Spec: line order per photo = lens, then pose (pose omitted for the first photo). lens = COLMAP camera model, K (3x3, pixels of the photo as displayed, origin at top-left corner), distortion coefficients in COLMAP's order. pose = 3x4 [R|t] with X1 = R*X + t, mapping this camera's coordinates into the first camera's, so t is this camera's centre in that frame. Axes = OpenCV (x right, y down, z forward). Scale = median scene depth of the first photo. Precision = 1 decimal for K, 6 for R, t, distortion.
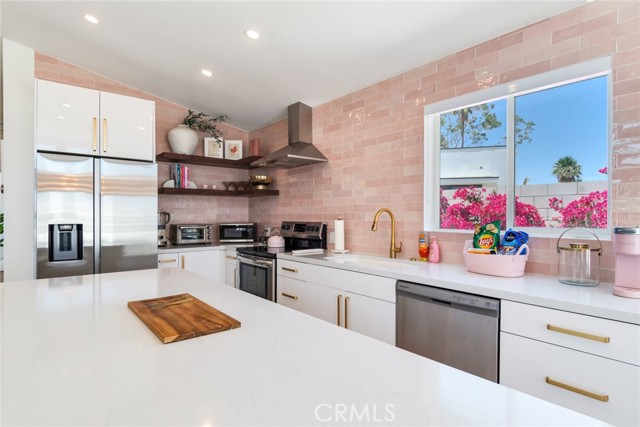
lens RADIAL K [[343.8, 0, 319.9], [0, 343.8, 215.3], [0, 0, 1]] dist [-0.002871, 0.000680]
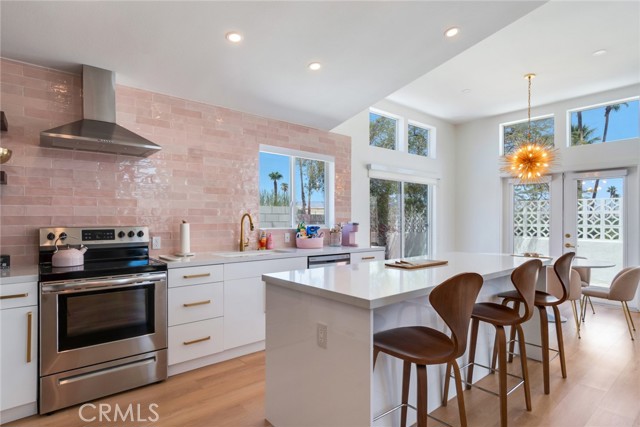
lens RADIAL K [[343.8, 0, 320.3], [0, 343.8, 216.1], [0, 0, 1]] dist [-0.002871, 0.000680]
pose [[-0.010779, 0.008249, 0.999908, -0.960913], [-0.001508, 0.999965, -0.008266, 0.000911], [-0.999941, -0.001597, -0.010766, 0.626828]]
